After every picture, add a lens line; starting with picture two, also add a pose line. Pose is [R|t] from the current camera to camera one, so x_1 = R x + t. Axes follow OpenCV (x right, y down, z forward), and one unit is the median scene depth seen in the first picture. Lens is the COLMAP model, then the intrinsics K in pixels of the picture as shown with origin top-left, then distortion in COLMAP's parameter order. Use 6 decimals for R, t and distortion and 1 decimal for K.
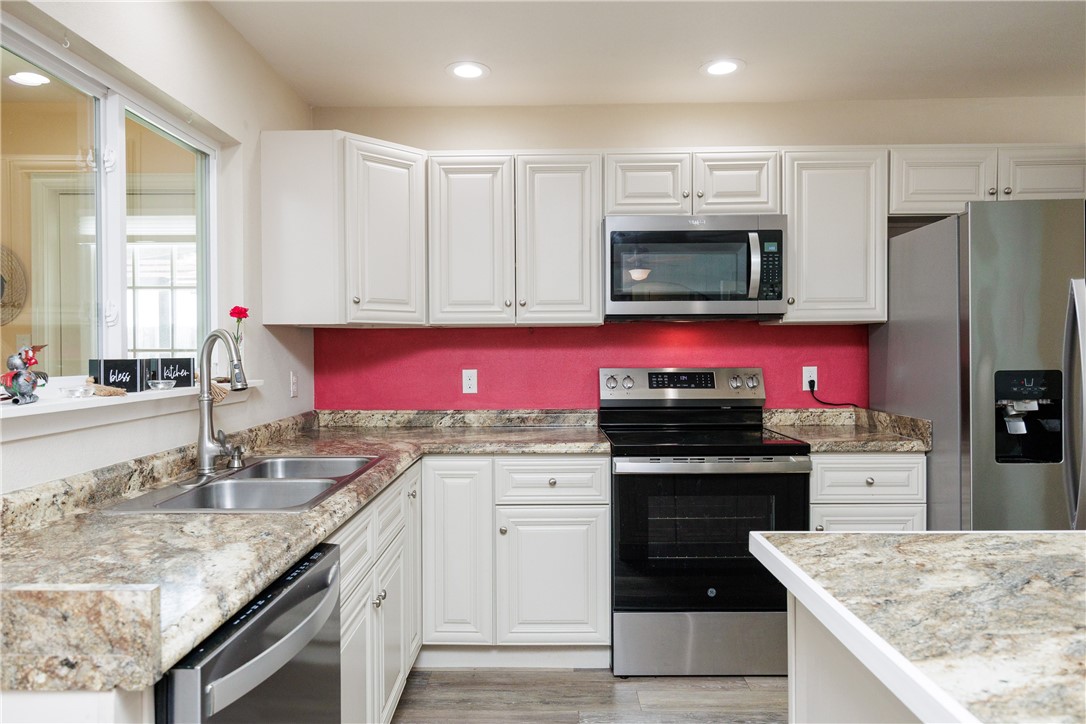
lens RADIAL K [[689.7, 0, 543.0], [0, 689.7, 362.0], [0, 0, 1]] dist [-0.009429, -0.003658]
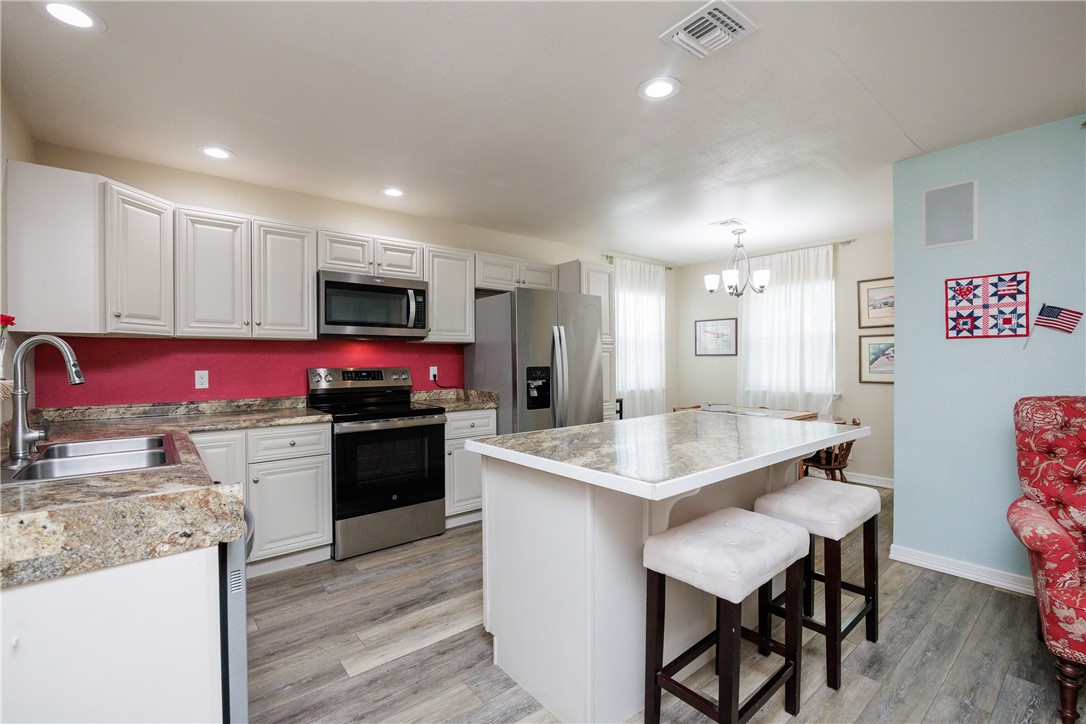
lens RADIAL K [[472.7, 0, 543.0], [0, 472.7, 362.0], [0, 0, 1]] dist [-0.024900, -0.000040]
pose [[0.757899, -0.000406, 0.652372, -0.222607], [0.008700, 0.999917, -0.009485, 0.010067], [-0.652314, 0.012864, 0.757840, -0.126800]]
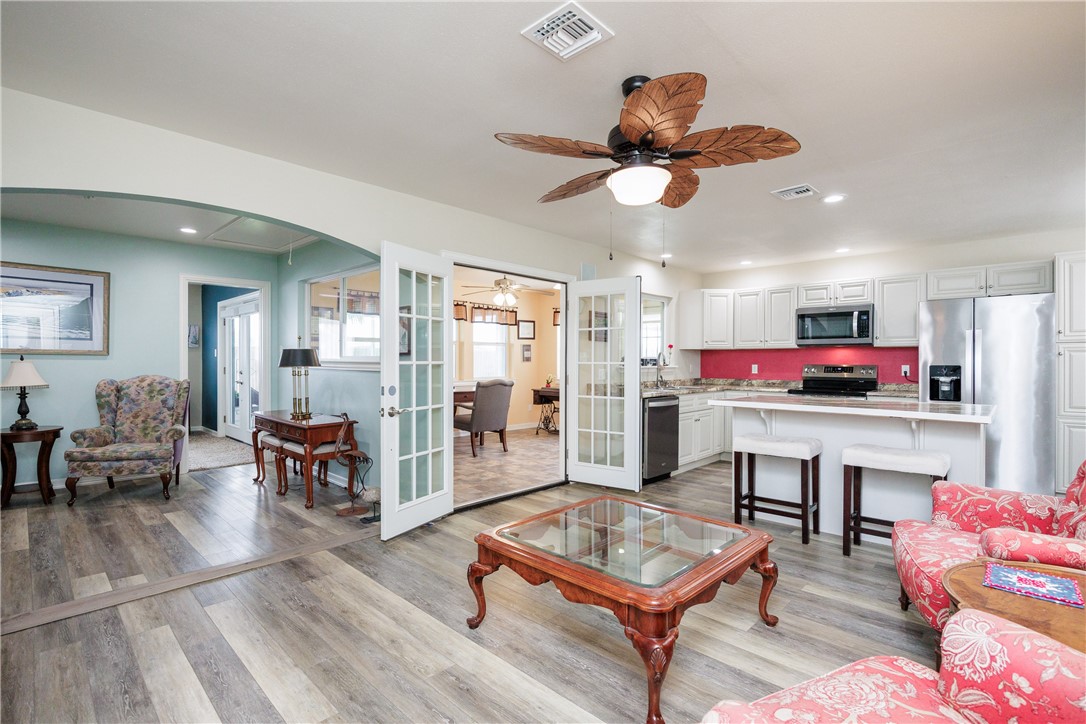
lens RADIAL K [[511.7, 0, 543.0], [0, 511.7, 362.0], [0, 0, 1]] dist [0.001290, 0.000113]
pose [[0.729203, 0.008353, -0.684246, 0.765443], [-0.014217, 0.999895, -0.002944, 0.021266], [0.684149, 0.011875, 0.729245, -1.199651]]
